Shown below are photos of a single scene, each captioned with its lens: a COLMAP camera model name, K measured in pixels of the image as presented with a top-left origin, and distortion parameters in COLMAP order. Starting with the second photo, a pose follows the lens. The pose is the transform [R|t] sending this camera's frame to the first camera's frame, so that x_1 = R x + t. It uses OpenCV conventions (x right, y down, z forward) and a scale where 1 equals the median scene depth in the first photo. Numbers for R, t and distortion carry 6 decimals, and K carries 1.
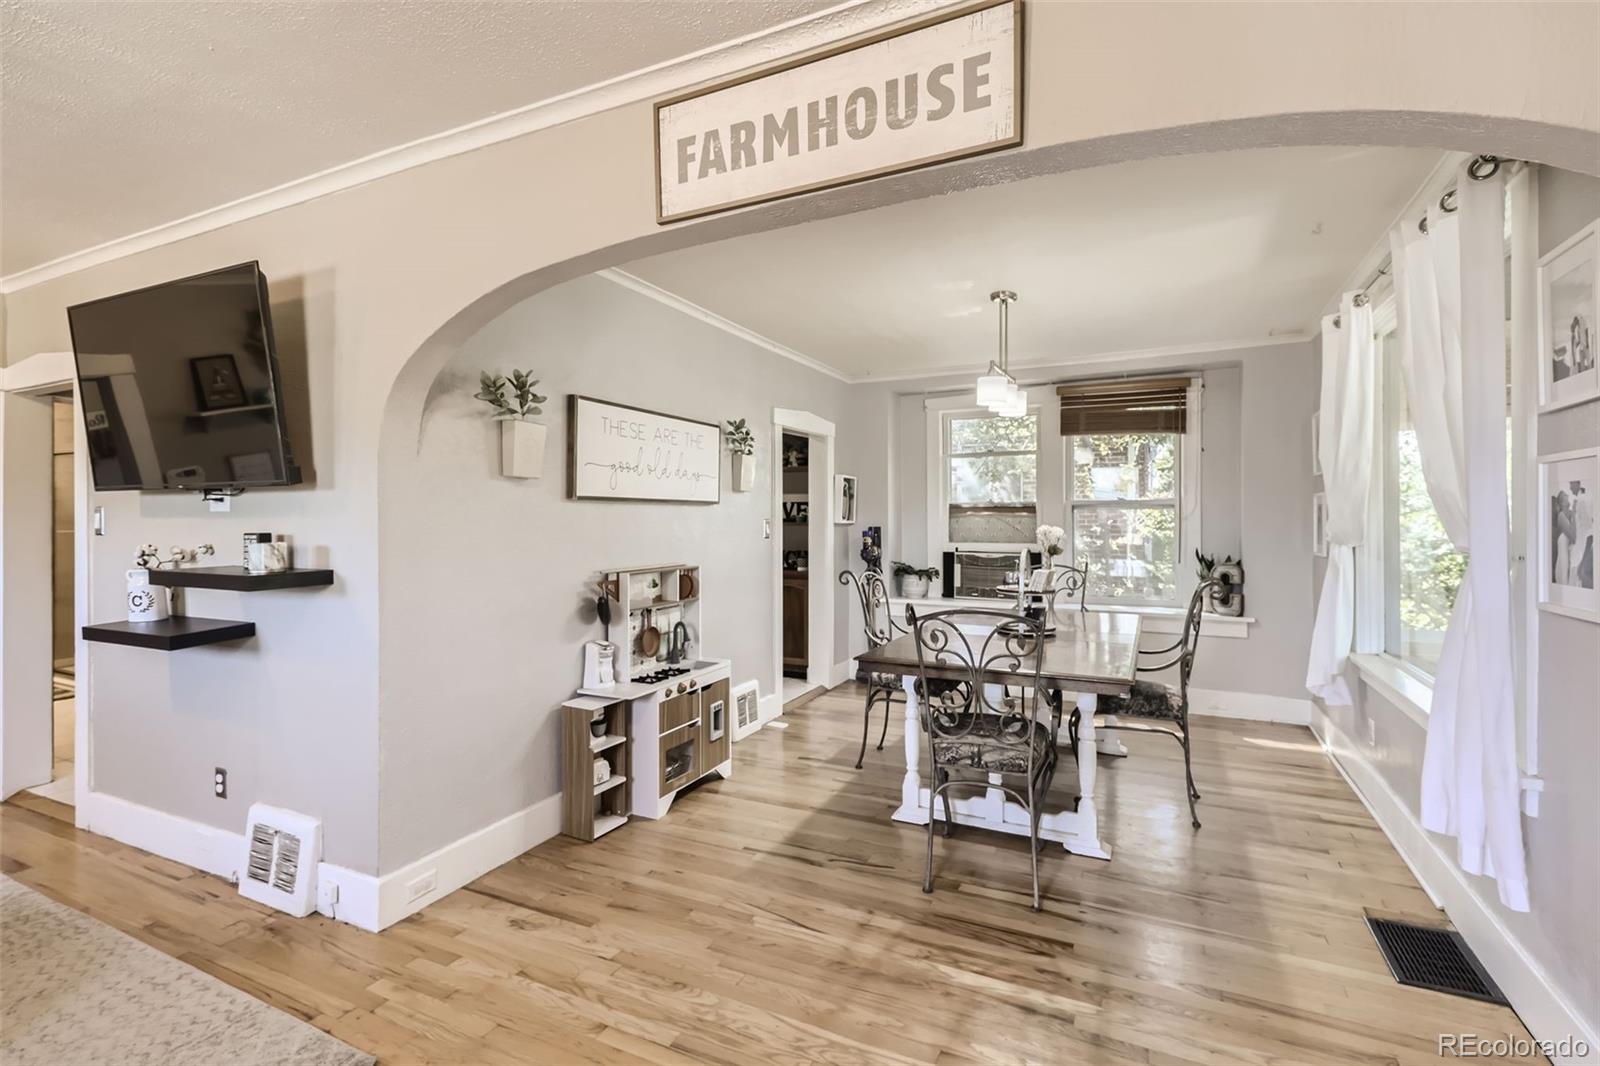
lens RADIAL K [[739.7, 0, 797.9], [0, 739.7, 522.0], [0, 0, 1]] dist [0.016421, -0.000206]
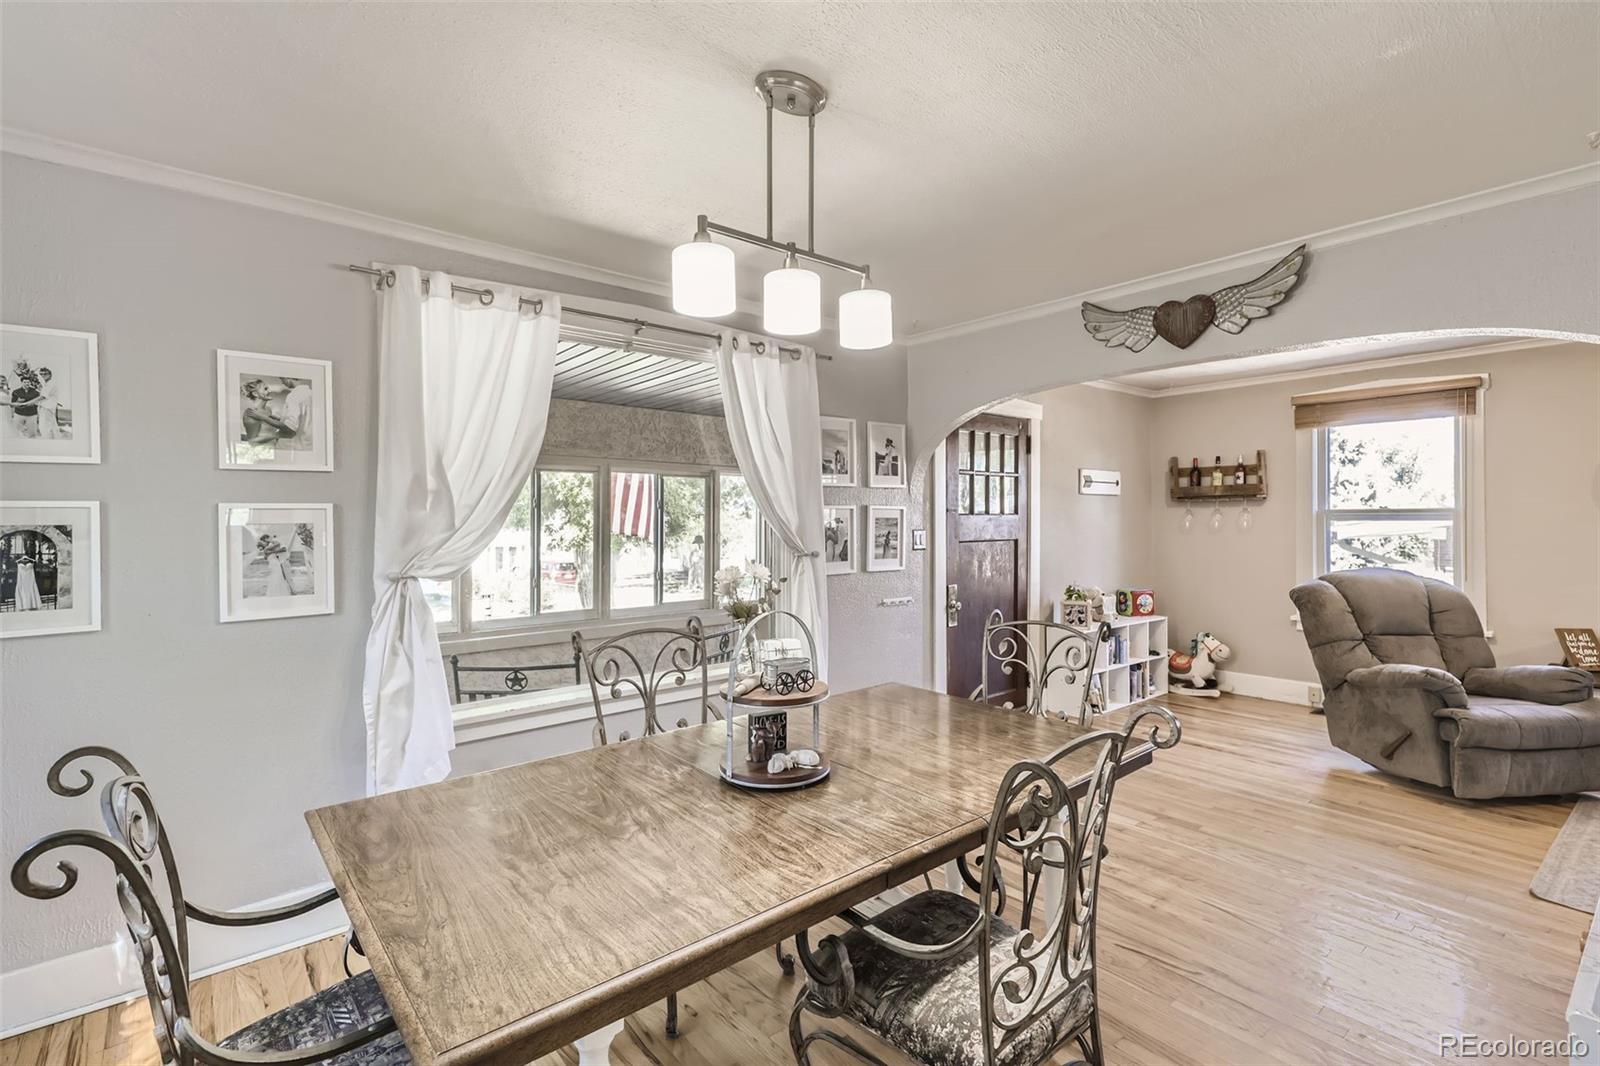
lens RADIAL K [[739.7, 0, 797.9], [0, 739.7, 522.0], [0, 0, 1]] dist [0.016421, -0.000206]
pose [[-0.910180, 0.003896, 0.414195, 0.083782], [0.009170, 0.999900, 0.010744, -0.034001], [-0.414112, 0.013577, -0.910125, 1.569576]]
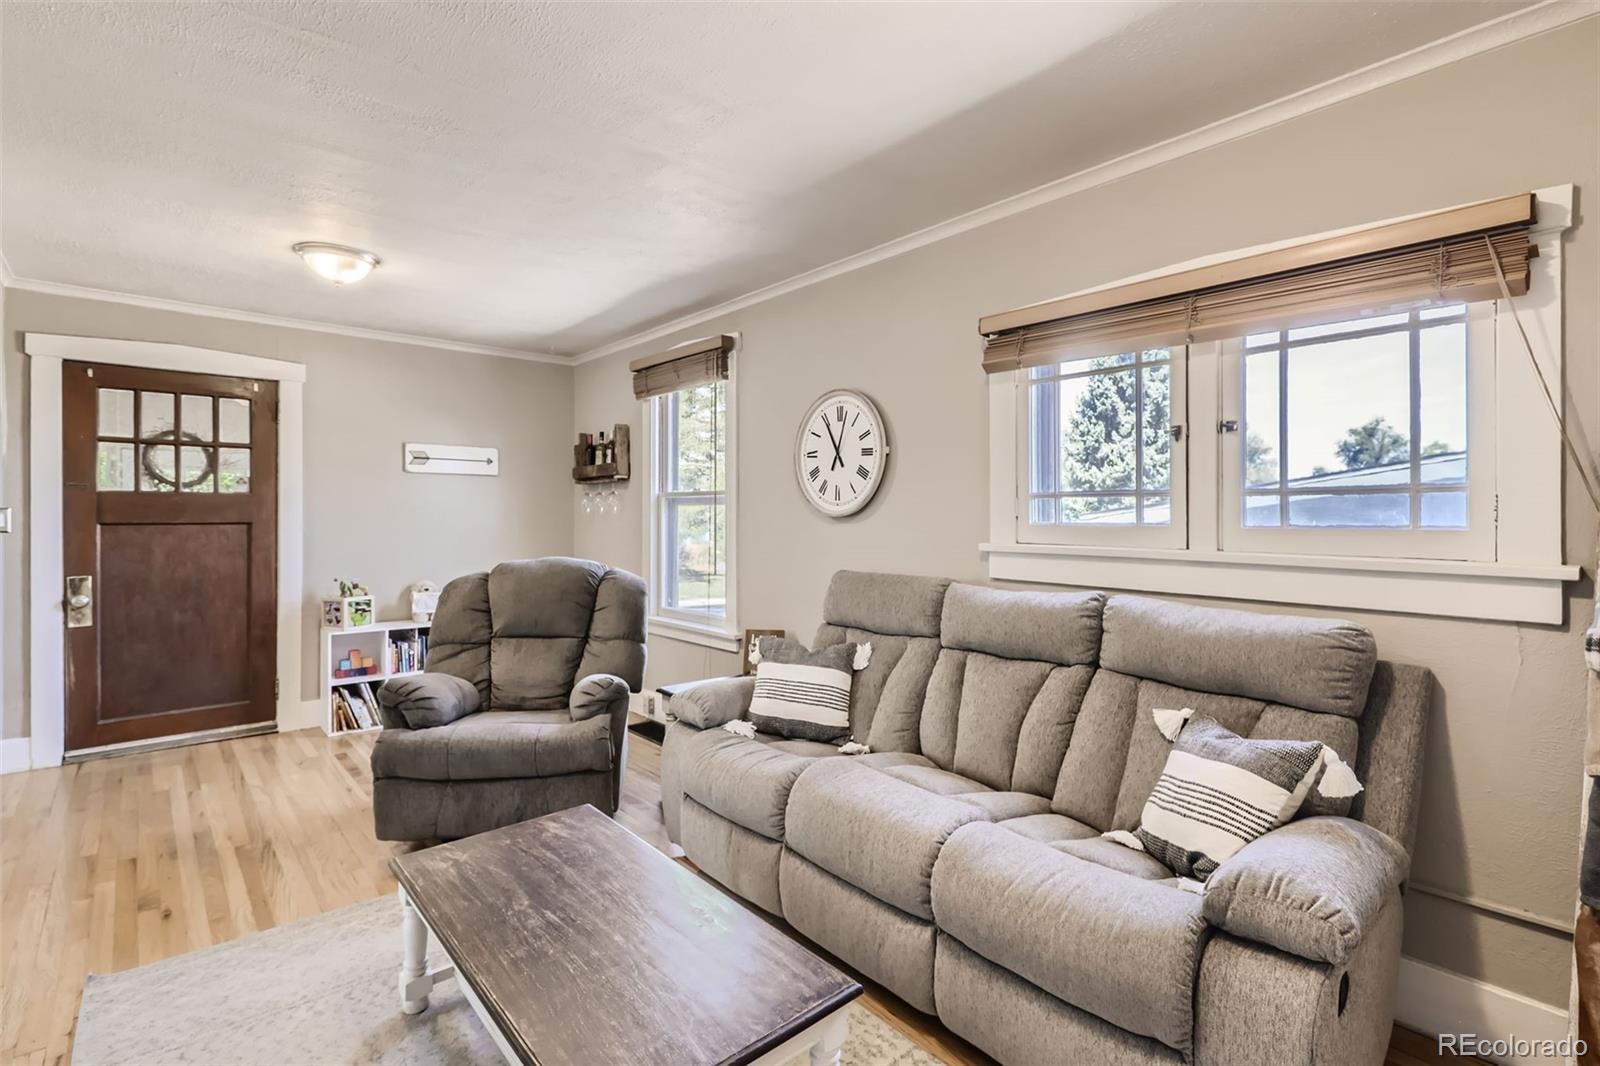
lens RADIAL K [[760.6, 0, 800.0], [0, 760.6, 514.7], [0, 0, 1]] dist [0.000086, 0.000060]
pose [[-0.920387, -0.001546, 0.391005, -1.032231], [0.001928, 0.999962, 0.008493, -0.003288], [-0.391003, 0.008571, -0.920350, 0.871196]]
